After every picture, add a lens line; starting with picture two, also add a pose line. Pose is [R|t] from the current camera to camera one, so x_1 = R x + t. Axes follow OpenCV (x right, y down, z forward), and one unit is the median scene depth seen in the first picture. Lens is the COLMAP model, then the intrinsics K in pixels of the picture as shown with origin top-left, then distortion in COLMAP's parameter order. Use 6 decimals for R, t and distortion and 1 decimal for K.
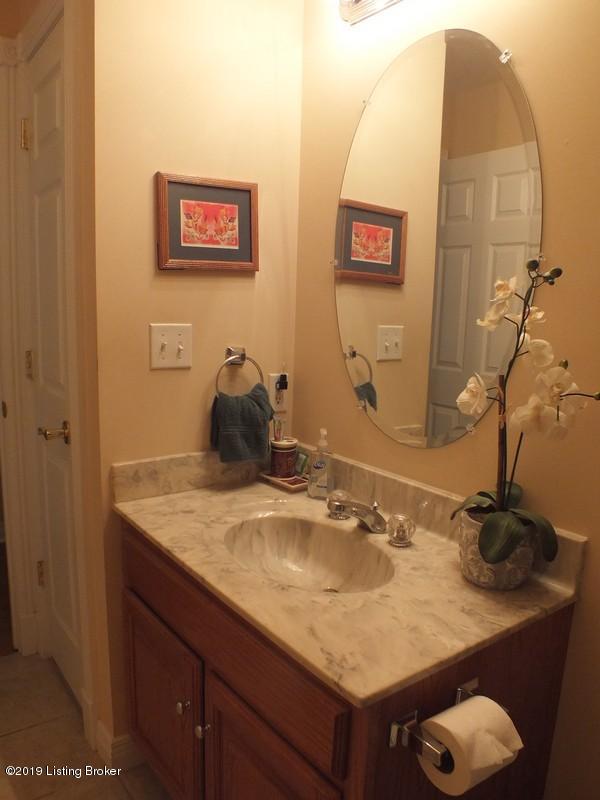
lens RADIAL K [[617.7, 0, 299.5], [0, 617.7, 400.6], [0, 0, 1]] dist [-0.108565, 0.031839]
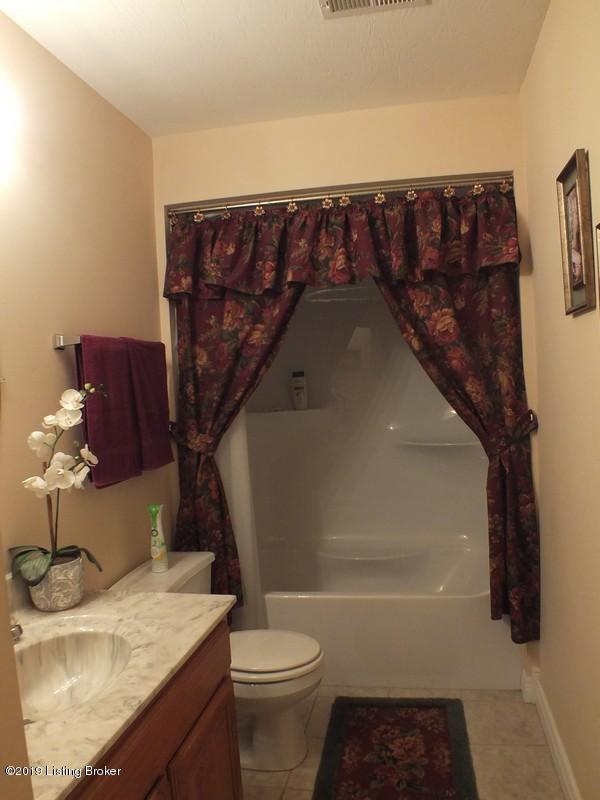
lens RADIAL K [[617.7, 0, 301.2], [0, 617.7, 399.7], [0, 0, 1]] dist [-0.108565, 0.031839]
pose [[-0.671150, 0.005861, 0.741299, -1.142010], [0.172796, 0.973661, 0.148745, -0.286970], [-0.720902, 0.227924, -0.654485, 1.514352]]
